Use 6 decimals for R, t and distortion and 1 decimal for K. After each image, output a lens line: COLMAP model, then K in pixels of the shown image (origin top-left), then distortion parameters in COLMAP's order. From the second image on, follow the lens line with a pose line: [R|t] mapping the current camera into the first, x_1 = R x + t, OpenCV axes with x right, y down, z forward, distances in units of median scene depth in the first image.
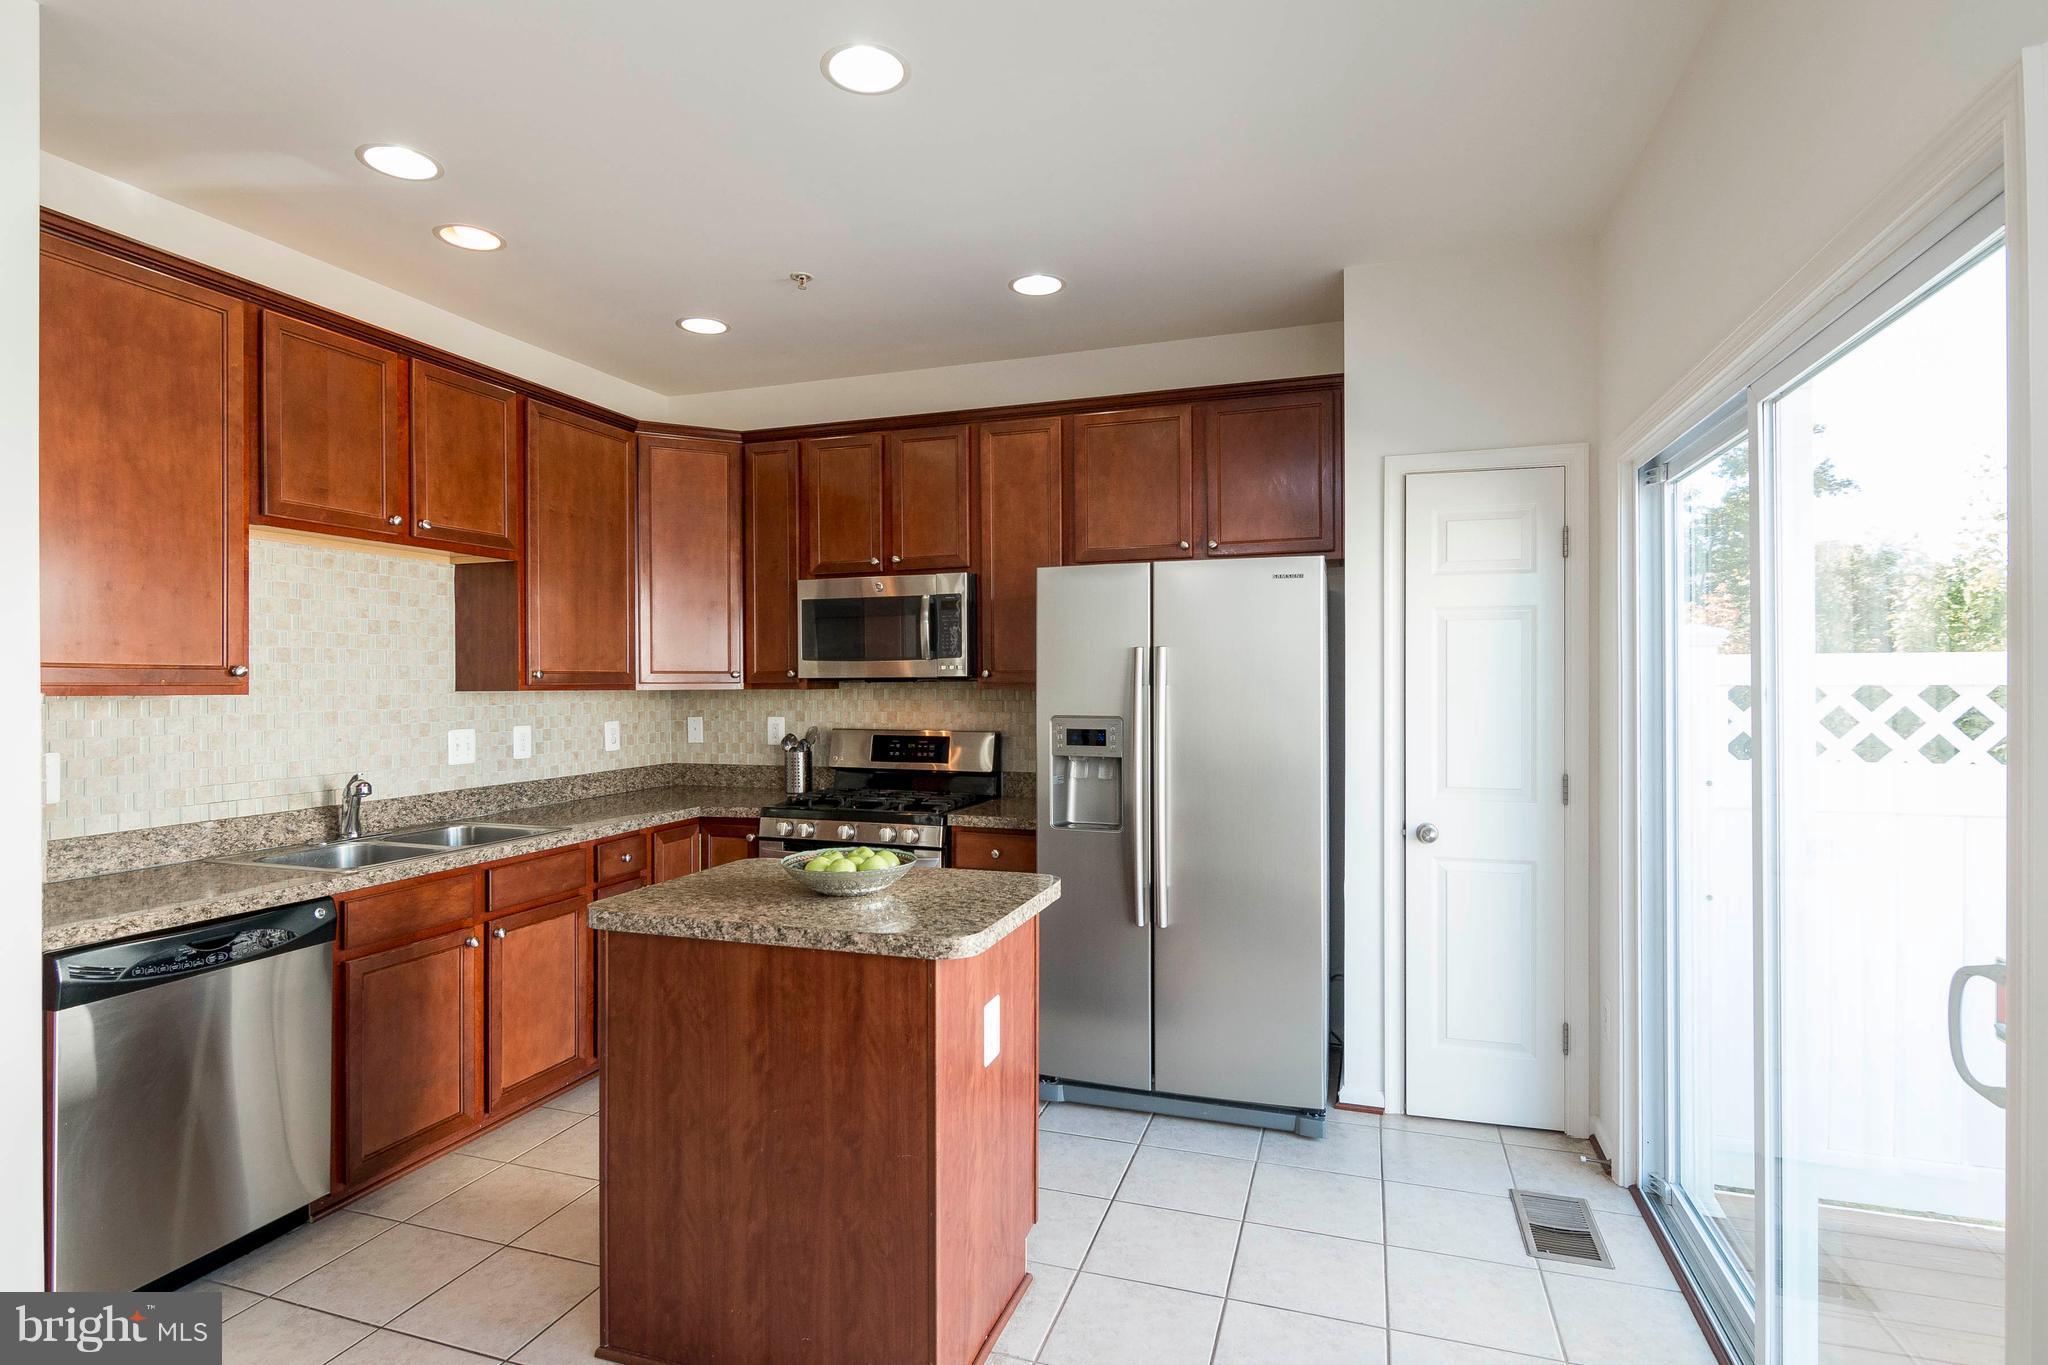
lens RADIAL K [[1021.6, 0, 1014.8], [0, 1021.6, 687.5], [0, 0, 1]] dist [0.013144, -0.011191]
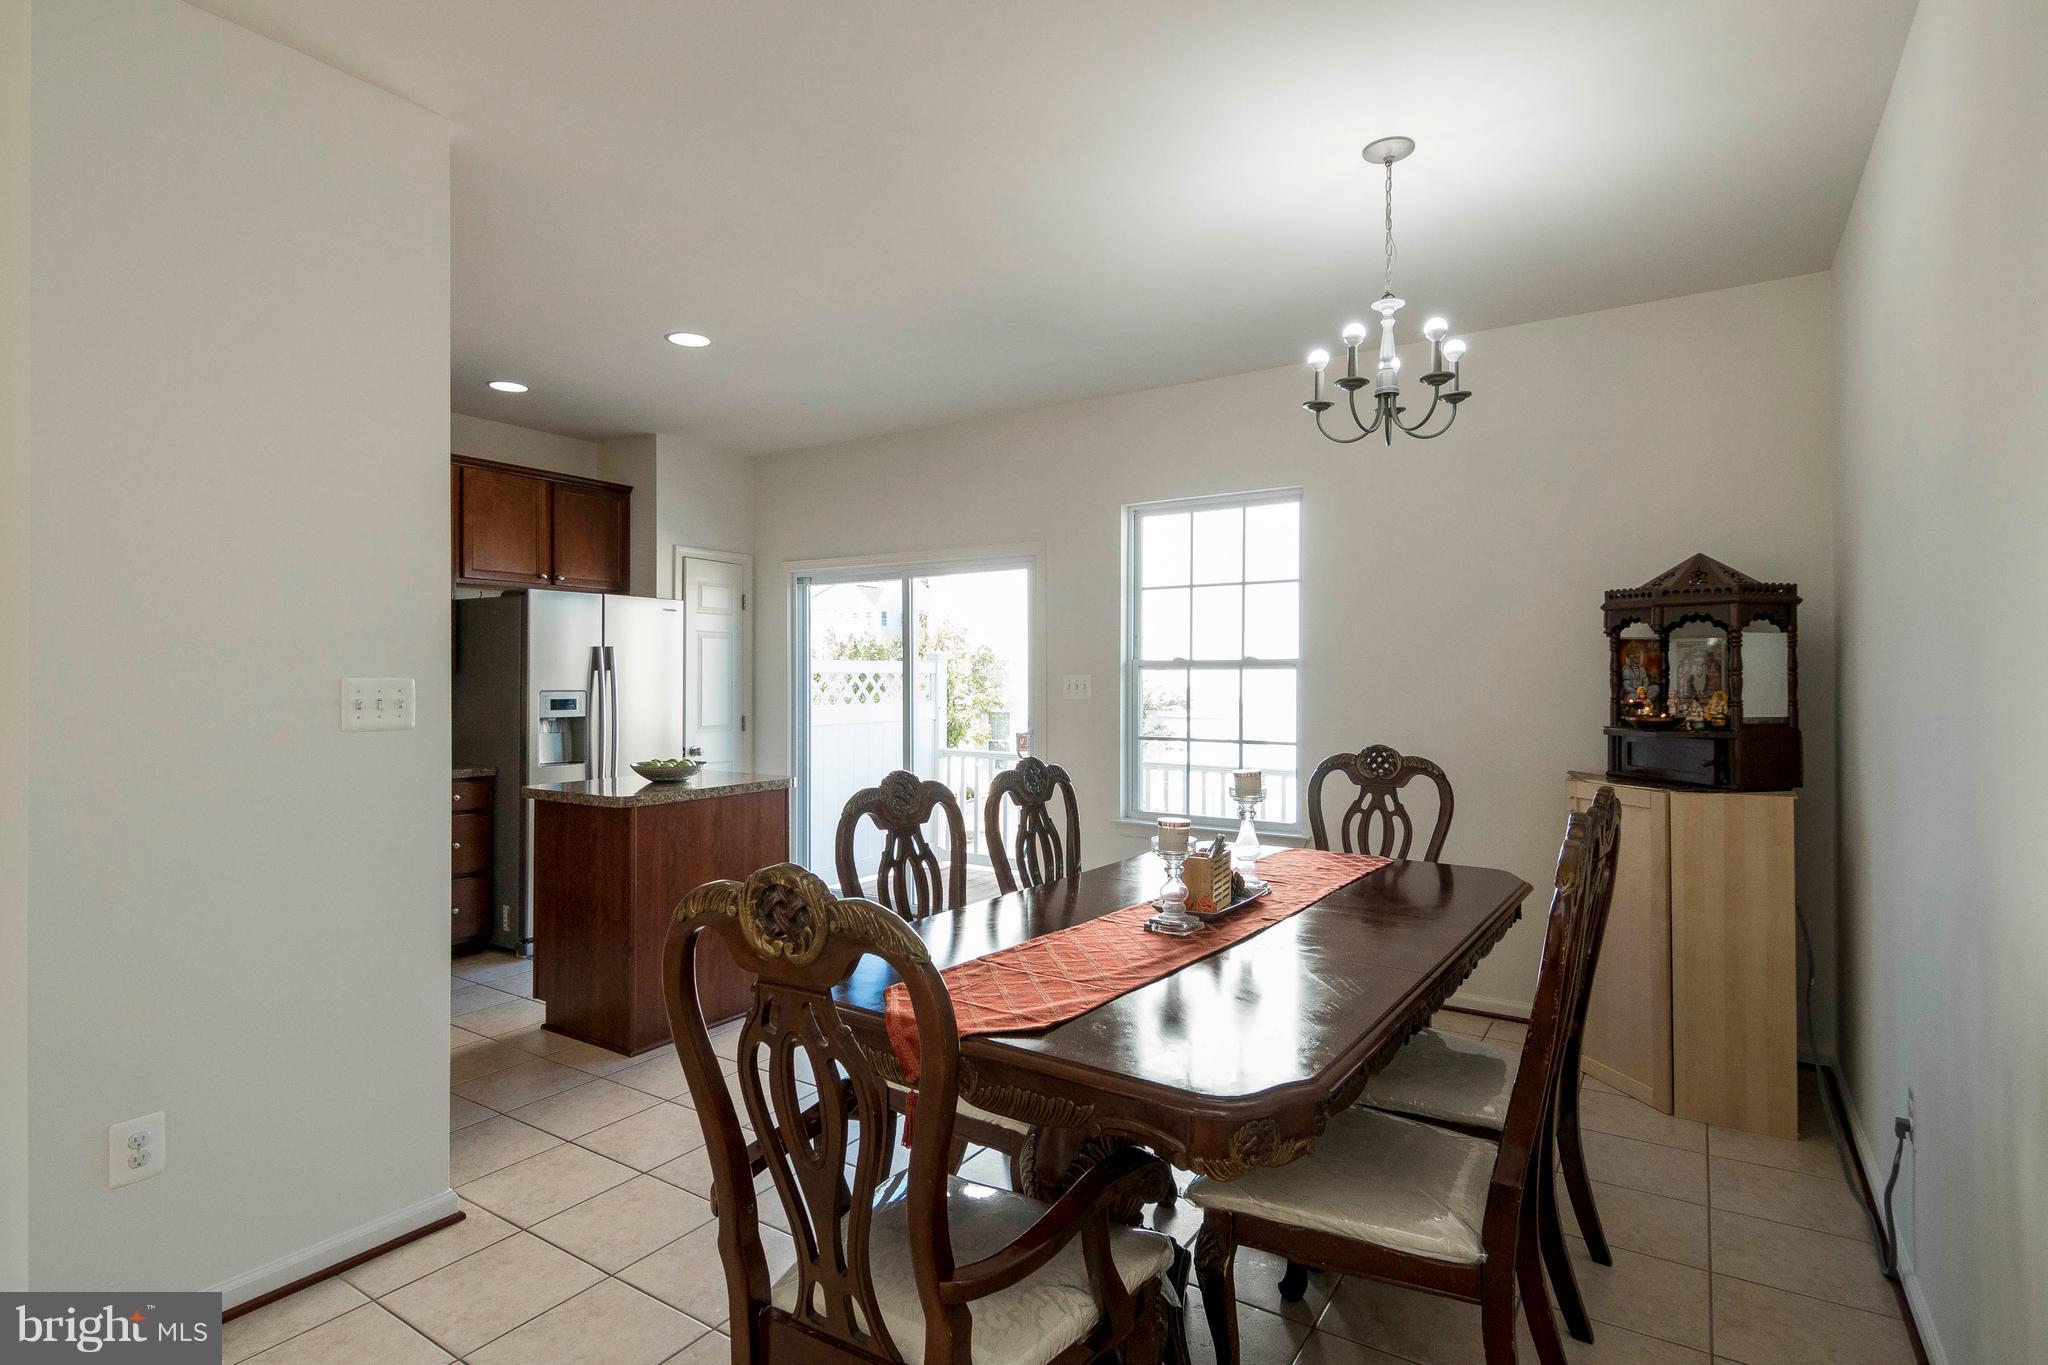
lens RADIAL K [[1042.6, 0, 1024.0], [0, 1042.6, 682.5], [0, 0, 1]] dist [0.000180, -0.000076]
pose [[0.250395, 0.002354, 0.968141, -1.157519], [0.003183, 0.999990, -0.003255, 0.021416], [-0.968139, 0.003897, 0.250385, -0.045882]]
